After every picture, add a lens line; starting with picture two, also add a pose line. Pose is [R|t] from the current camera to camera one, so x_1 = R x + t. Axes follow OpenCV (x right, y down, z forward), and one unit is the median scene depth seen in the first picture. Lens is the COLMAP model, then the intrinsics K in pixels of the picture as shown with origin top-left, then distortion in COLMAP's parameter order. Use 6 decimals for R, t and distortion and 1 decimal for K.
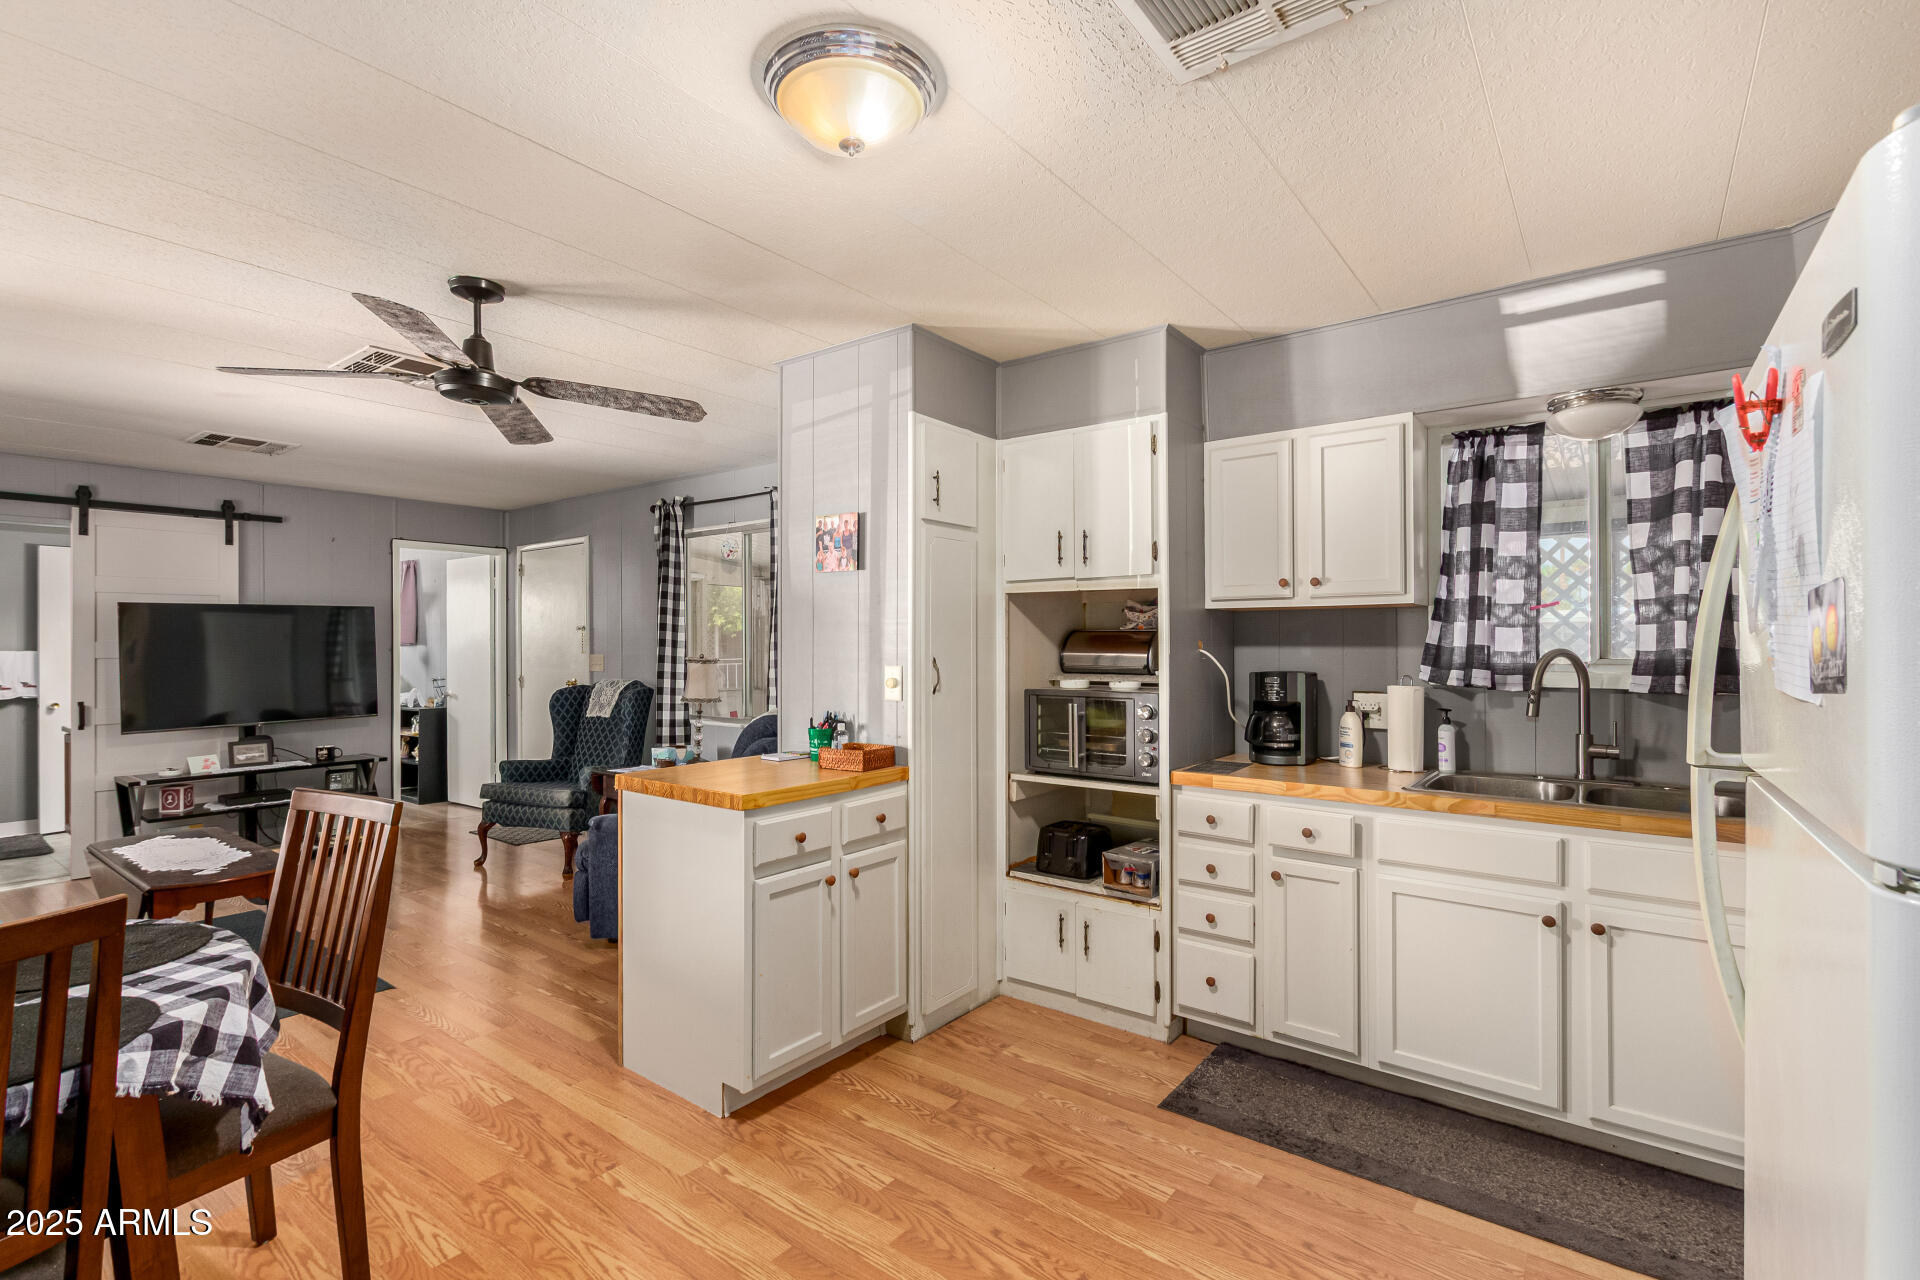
lens RADIAL K [[873.8, 0, 960.0], [0, 873.8, 640.0], [0, 0, 1]] dist [0.000211, -0.000079]
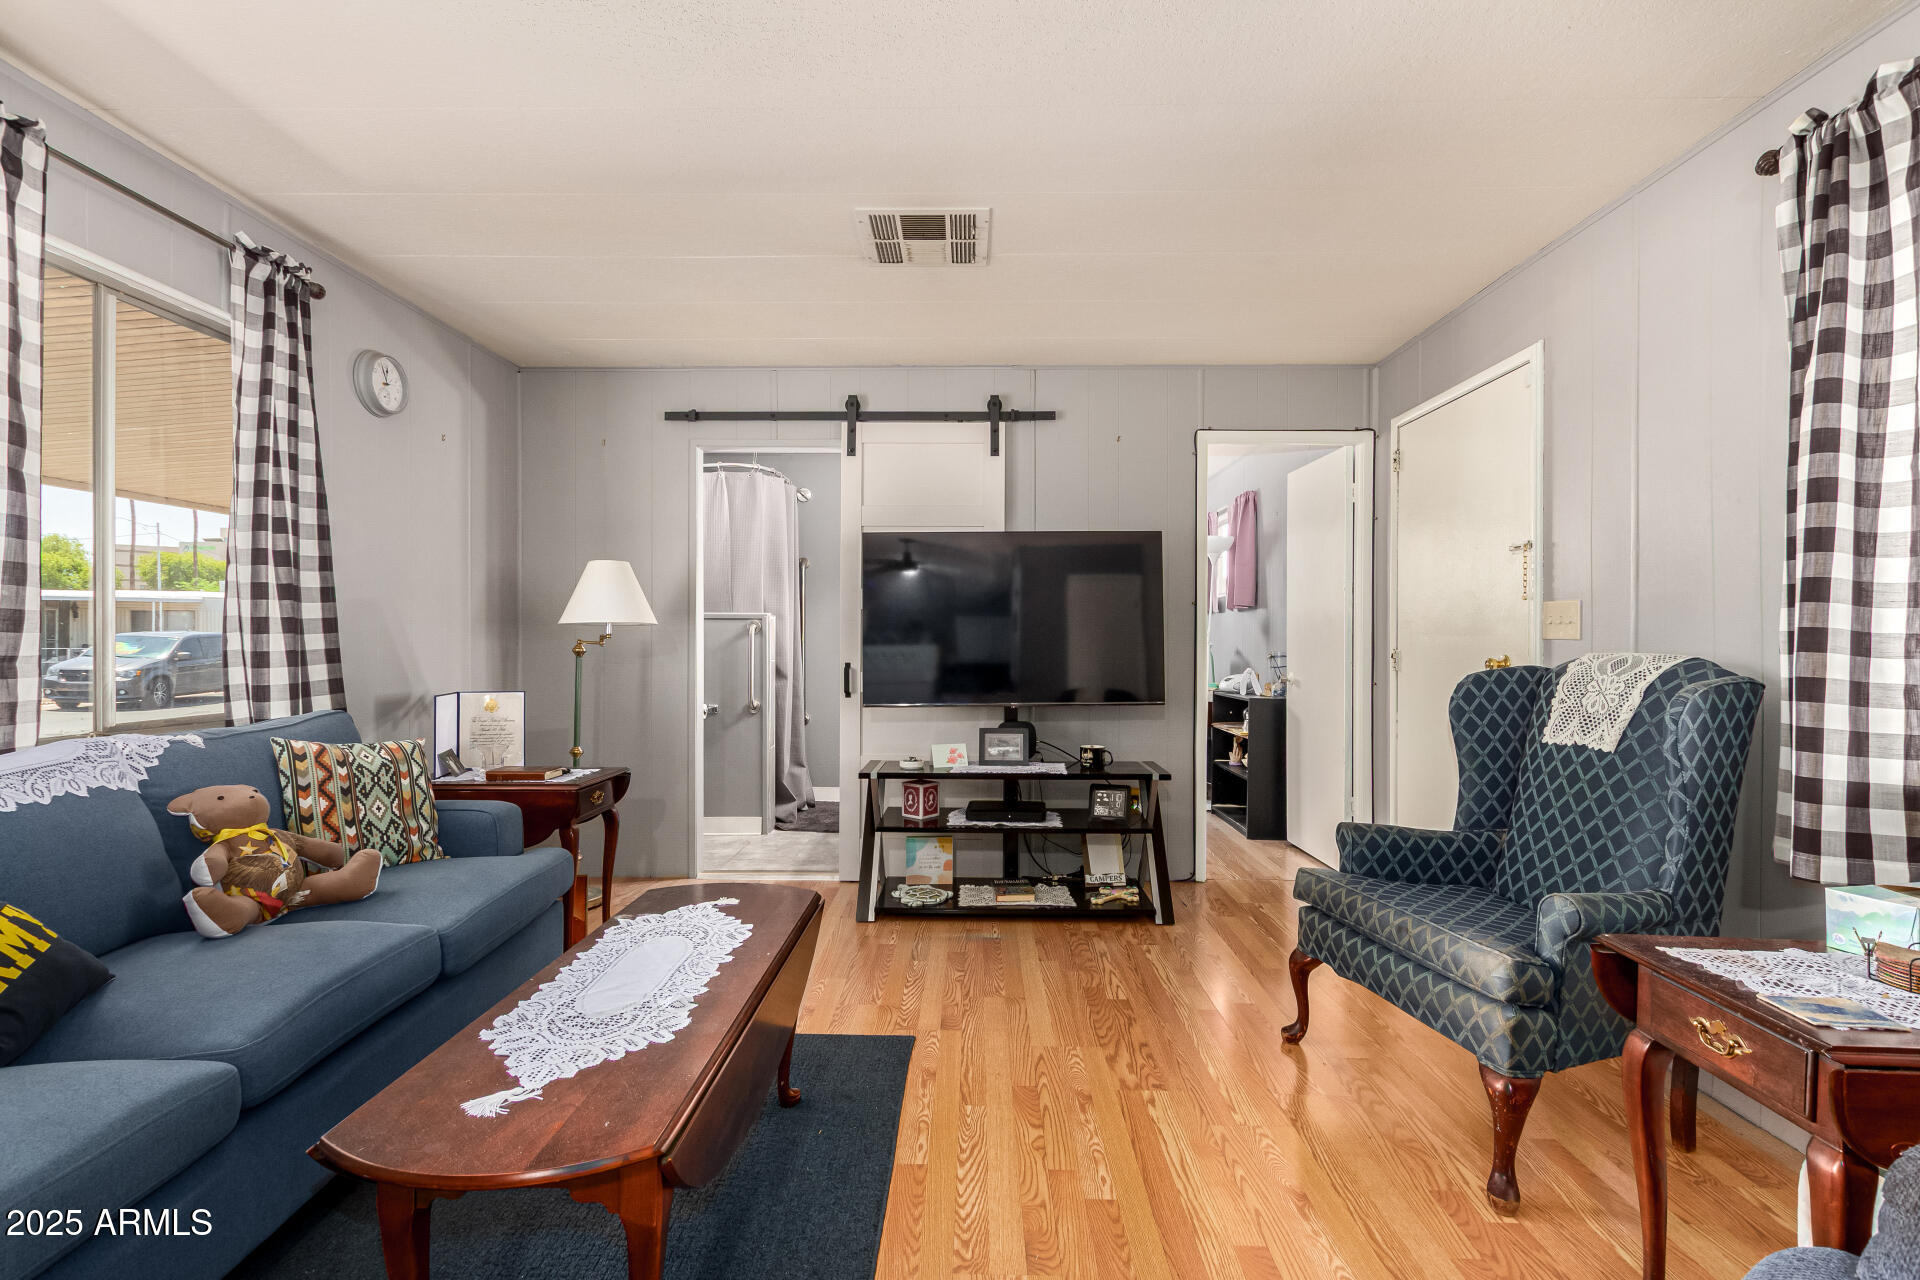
lens RADIAL K [[873.8, 0, 960.0], [0, 873.8, 640.0], [0, 0, 1]] dist [0.000211, -0.000079]
pose [[0.584700, 0.009035, -0.811199, -0.260169], [-0.005507, 0.999959, 0.007168, 0.038775], [0.811231, 0.000276, 0.584726, 0.547810]]
